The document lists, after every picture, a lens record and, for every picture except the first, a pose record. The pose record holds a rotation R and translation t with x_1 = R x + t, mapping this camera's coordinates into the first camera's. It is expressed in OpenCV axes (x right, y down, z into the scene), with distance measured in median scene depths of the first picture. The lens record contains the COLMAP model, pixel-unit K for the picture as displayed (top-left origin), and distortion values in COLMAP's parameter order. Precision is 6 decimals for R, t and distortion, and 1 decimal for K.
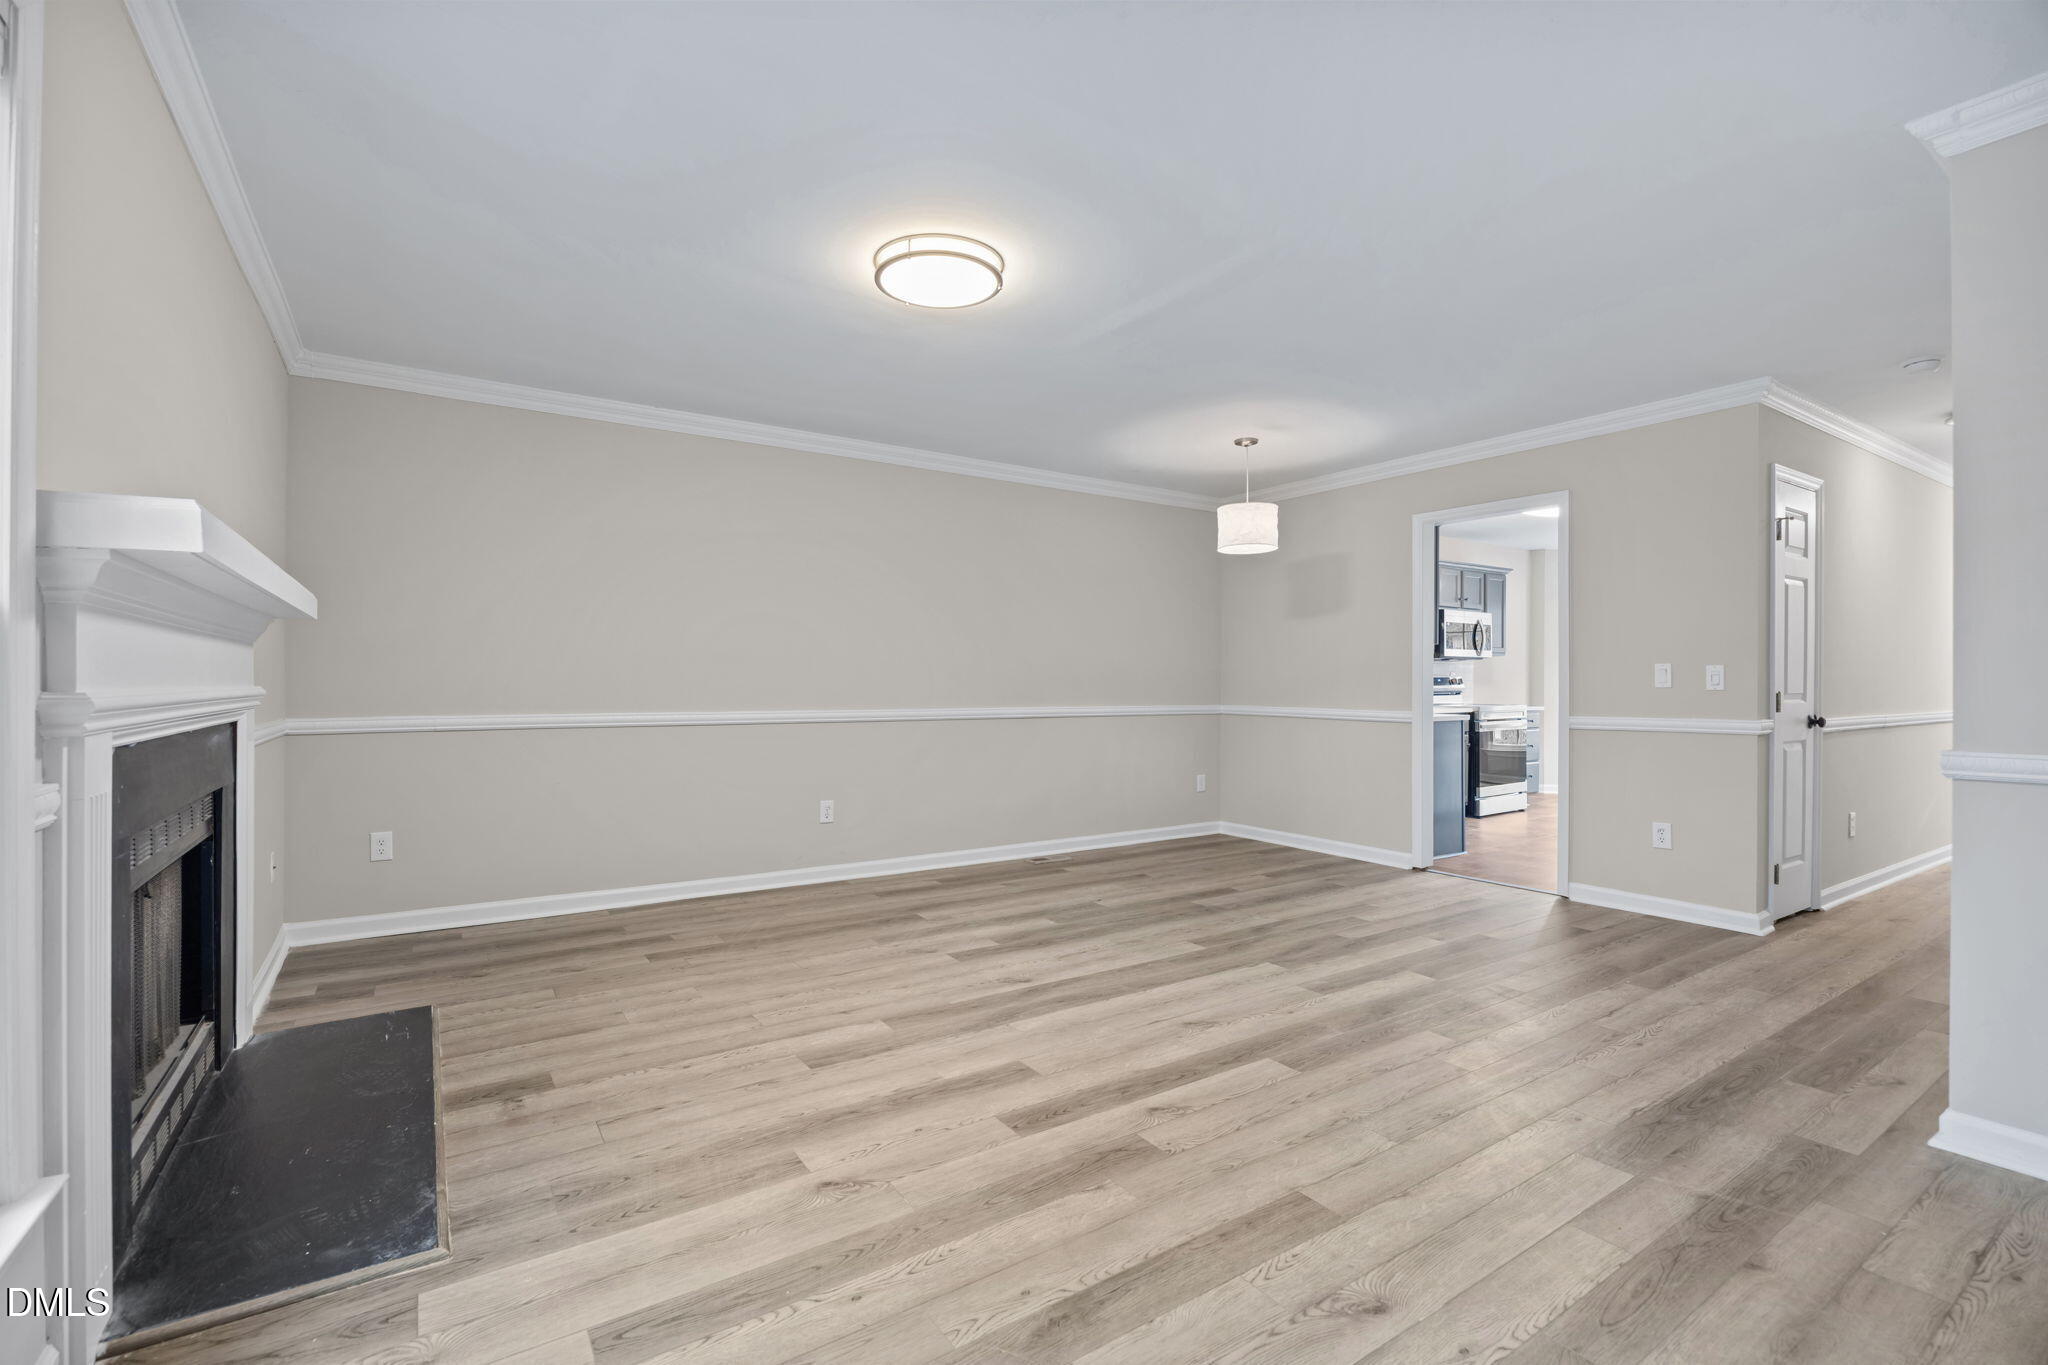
lens RADIAL K [[908.3, 0, 1024.0], [0, 908.3, 682.5], [0, 0, 1]] dist [-0.010265, -0.000152]
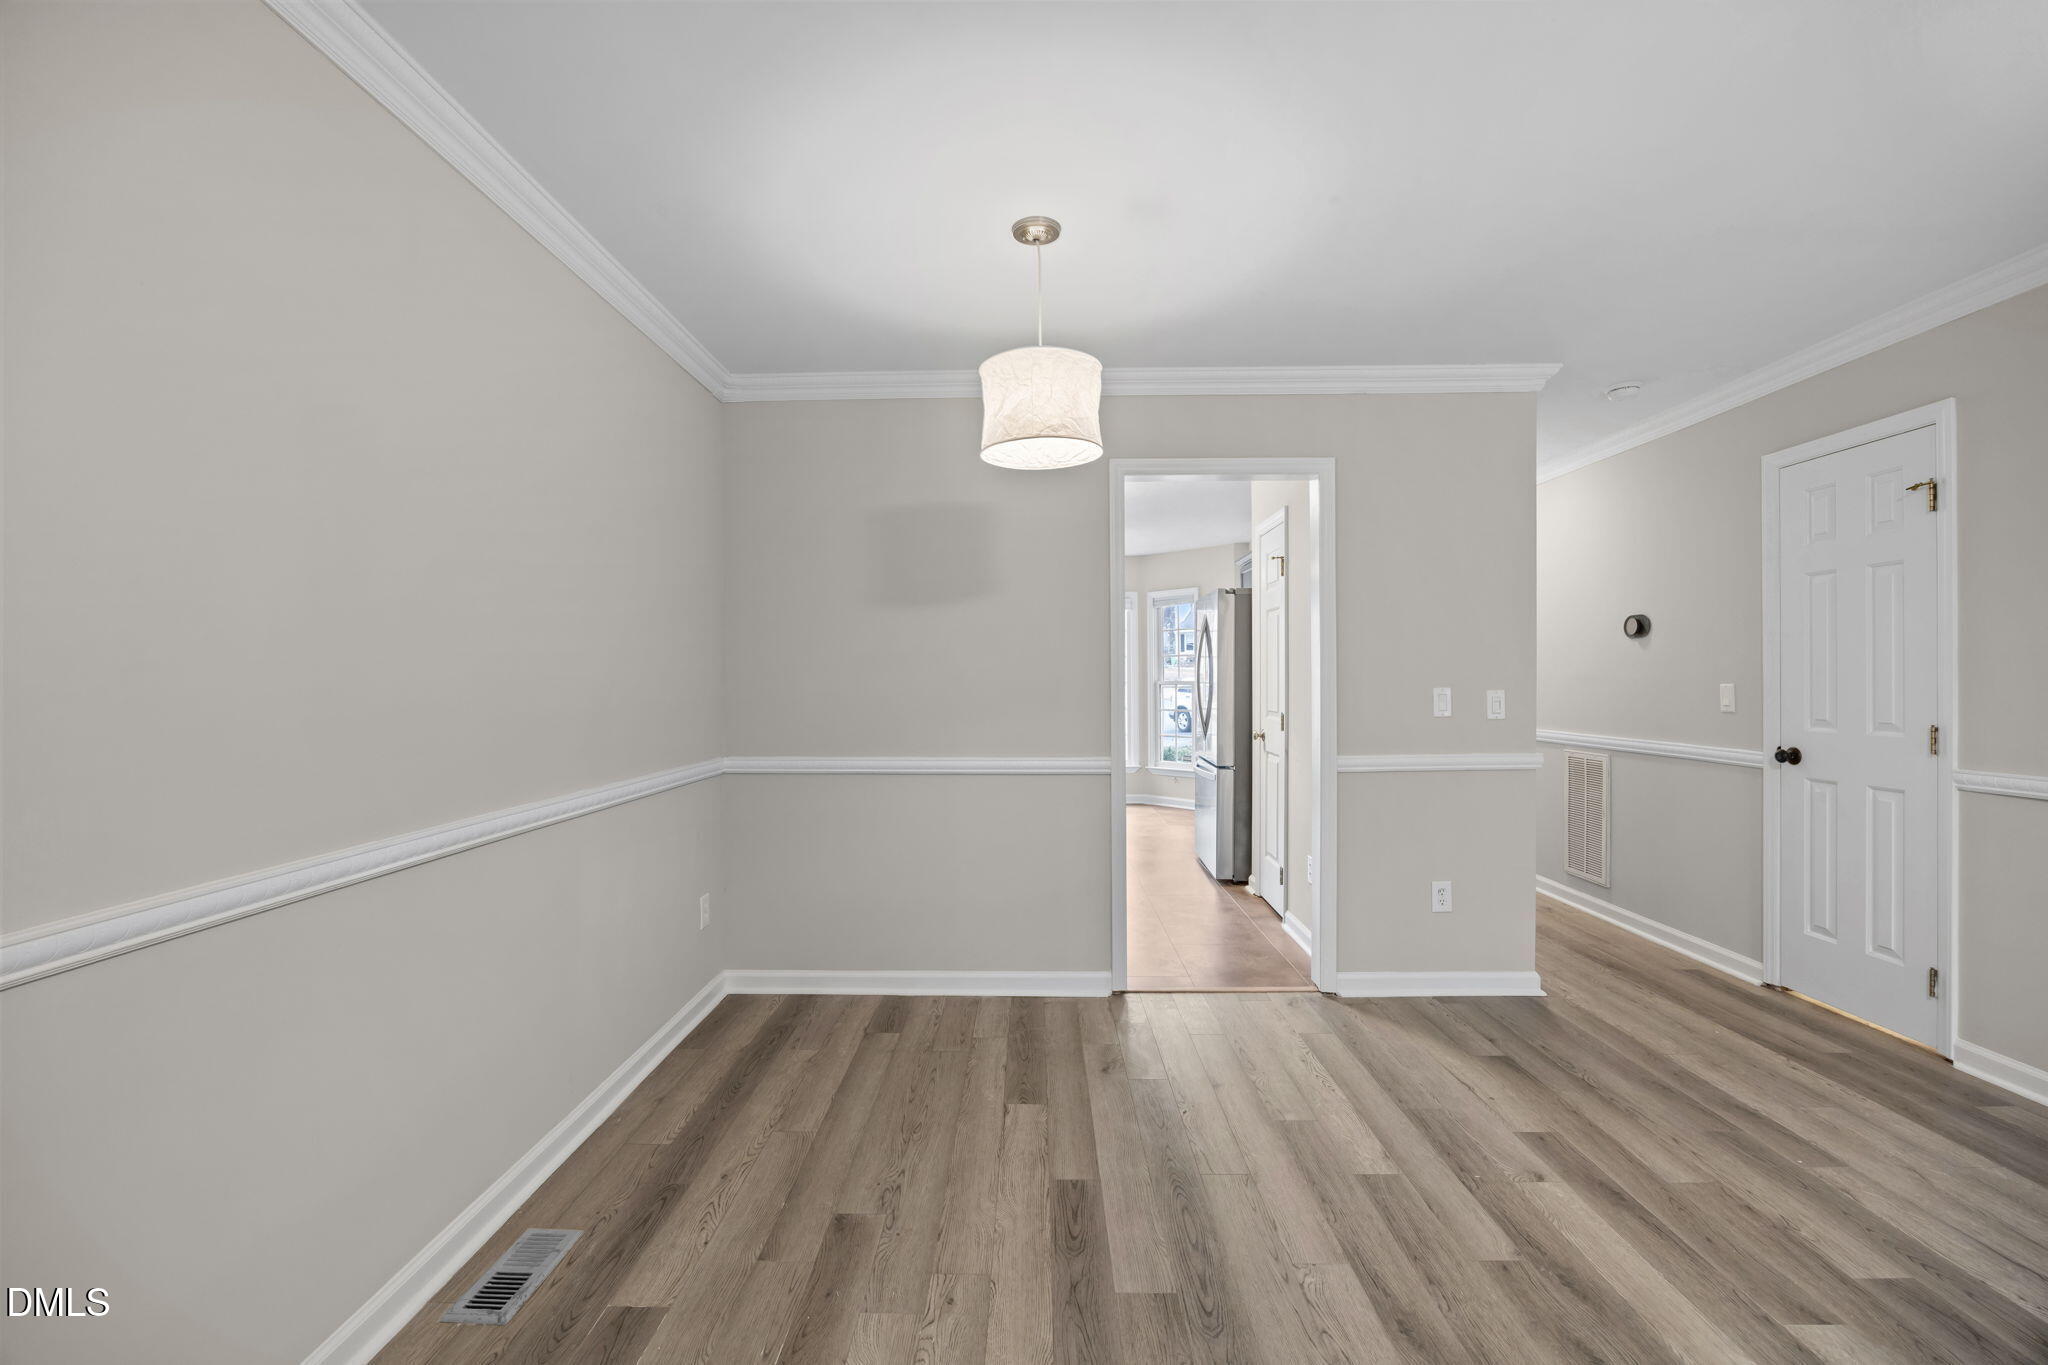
lens RADIAL K [[880.4, 0, 1024.0], [0, 880.4, 682.5], [0, 0, 1]] dist [-0.005902, -0.000499]
pose [[0.571283, -0.009871, 0.820694, -0.217760], [0.007045, 0.999950, 0.007124, -0.044646], [-0.820723, 0.001712, 0.571324, 1.117100]]
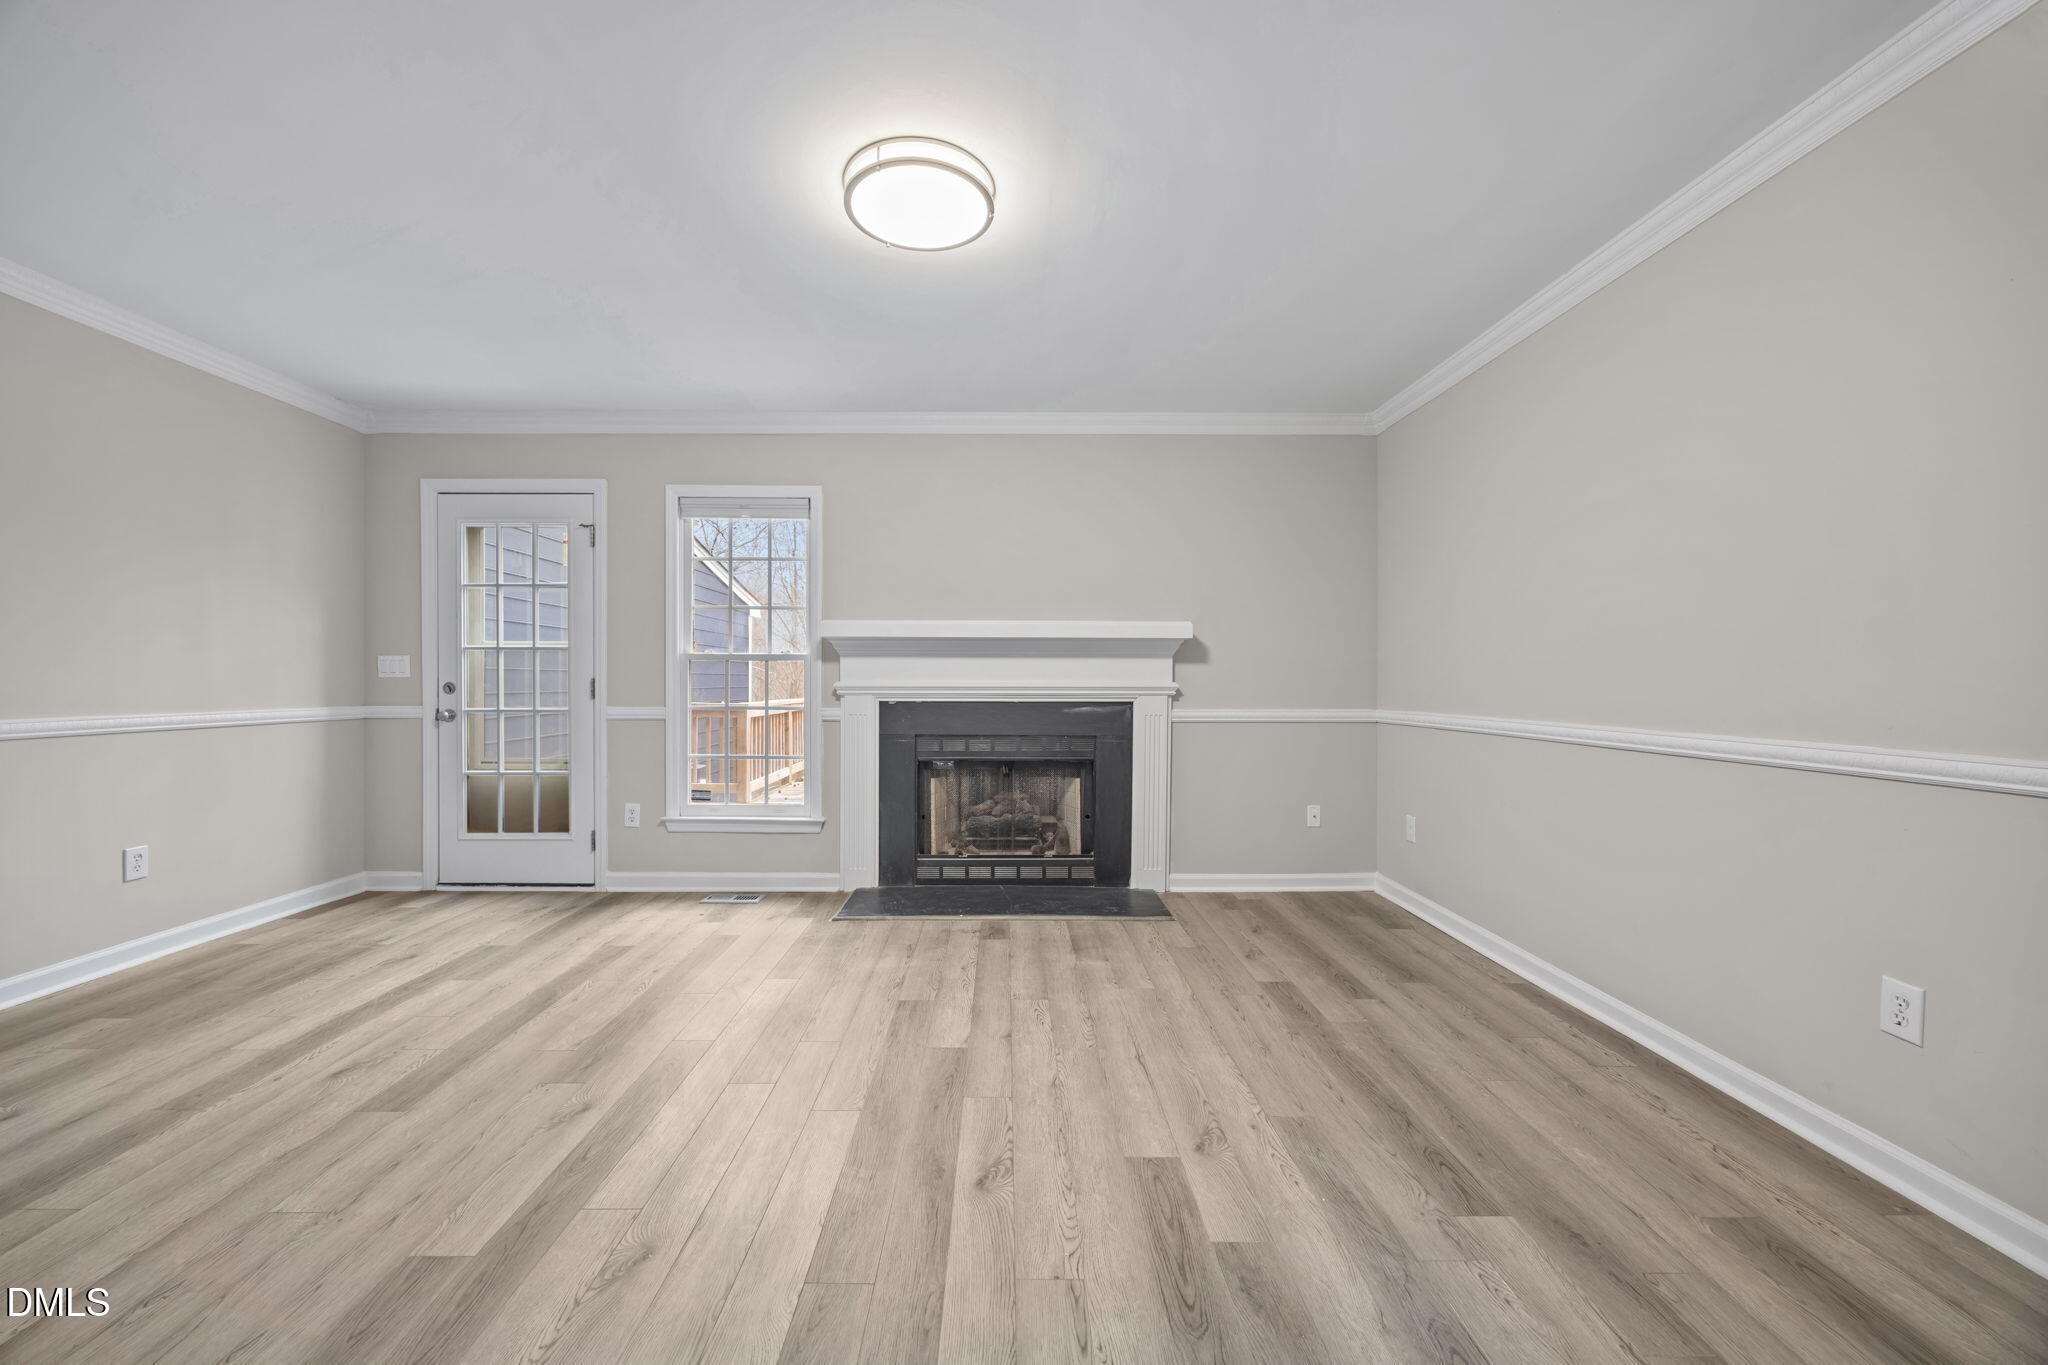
lens RADIAL K [[772.4, 0, 1009.8], [0, 772.4, 684.8], [0, 0, 1]] dist [-0.004578, 0.000221]
pose [[-0.555851, -0.000822, -0.831282, 0.408793], [-0.004842, 0.999986, 0.002249, 0.003816], [0.831268, 0.005275, -0.555847, 1.292575]]
